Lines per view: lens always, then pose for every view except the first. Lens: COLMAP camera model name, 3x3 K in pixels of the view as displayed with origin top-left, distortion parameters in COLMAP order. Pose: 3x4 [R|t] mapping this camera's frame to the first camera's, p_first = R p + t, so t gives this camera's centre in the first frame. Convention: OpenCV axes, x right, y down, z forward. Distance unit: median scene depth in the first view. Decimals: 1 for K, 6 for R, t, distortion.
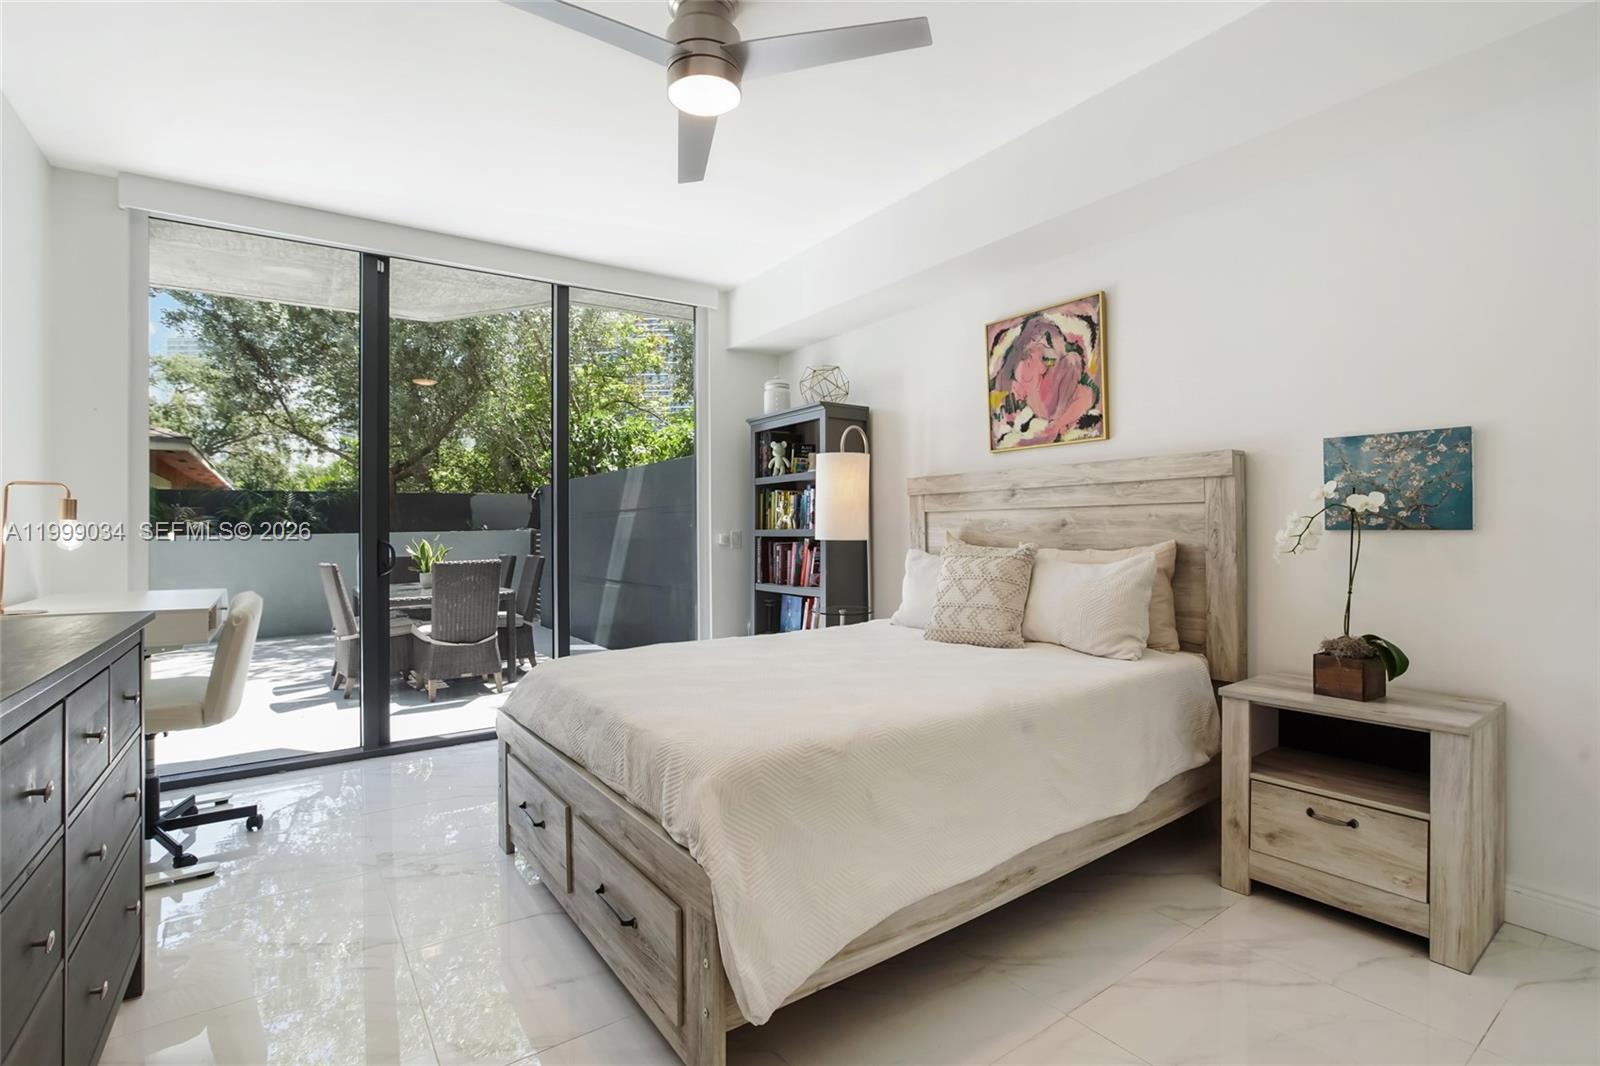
lens RADIAL K [[734.5, 0, 812.1], [0, 734.5, 527.7], [0, 0, 1]] dist [-0.037097, 0.000123]
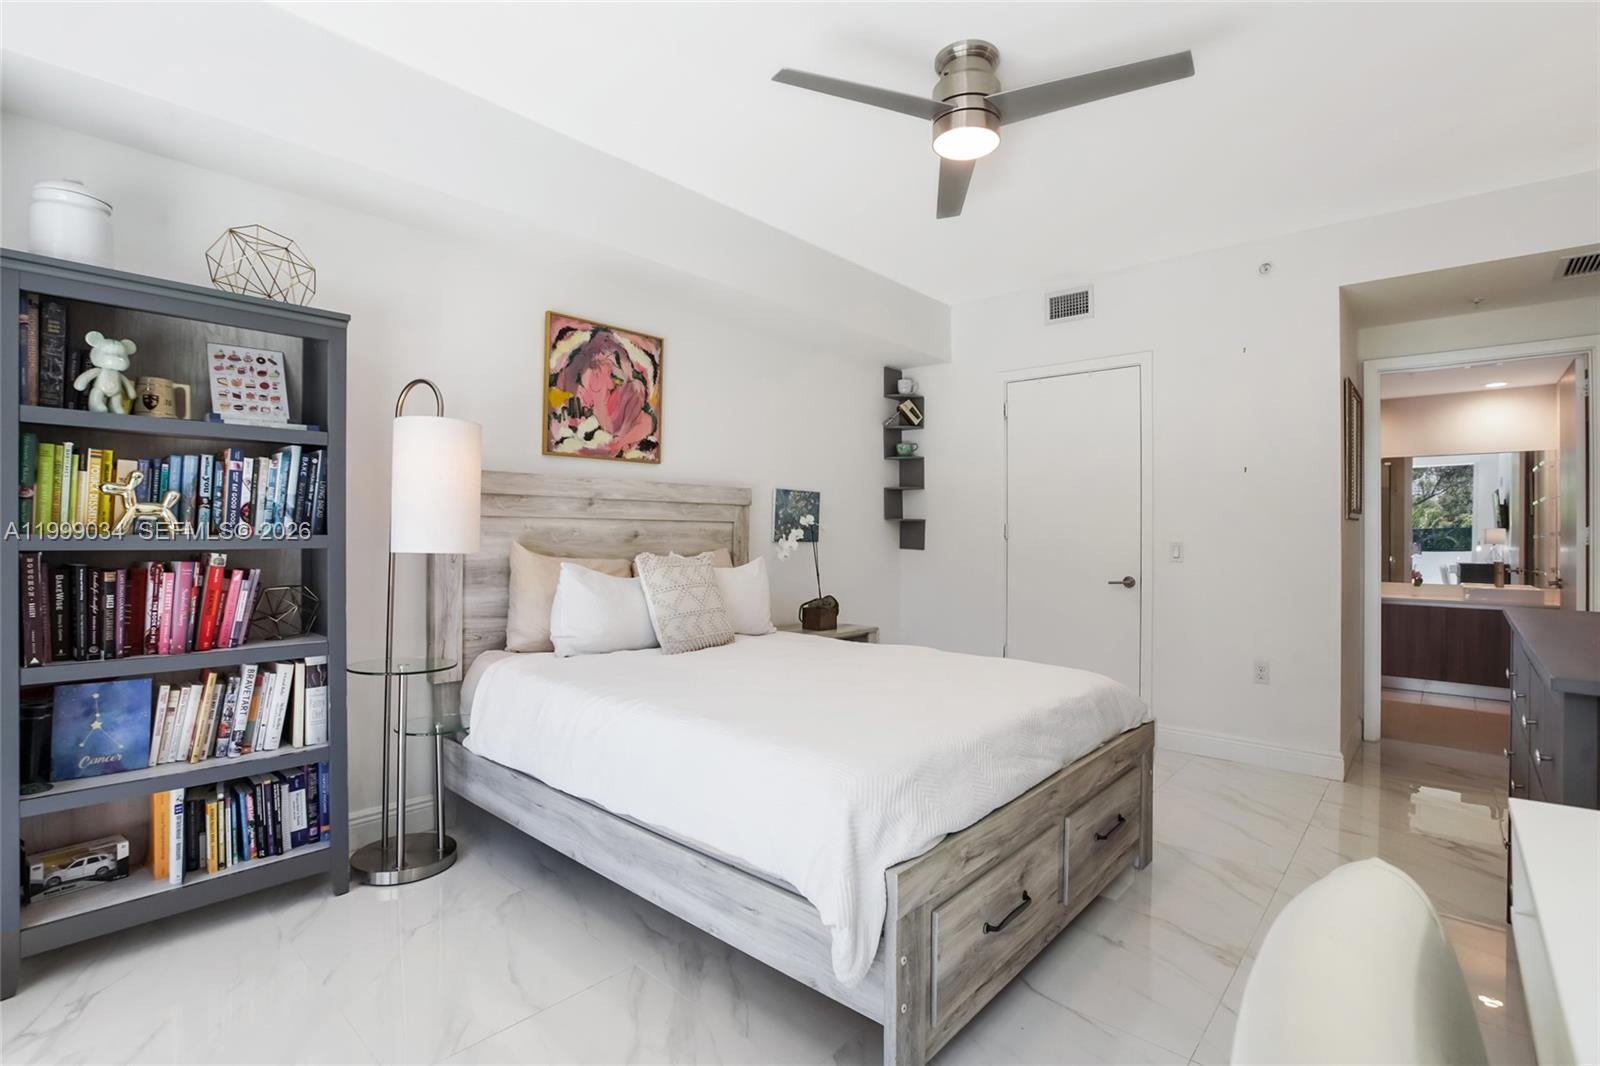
lens RADIAL K [[734.5, 0, 815.8], [0, 734.5, 531.9], [0, 0, 1]] dist [-0.037097, 0.000123]
pose [[-0.193614, 0.019761, 0.980879, -0.744710], [-0.002697, 0.999783, -0.020674, 0.011562], [-0.981074, -0.006648, -0.193519, 0.904317]]
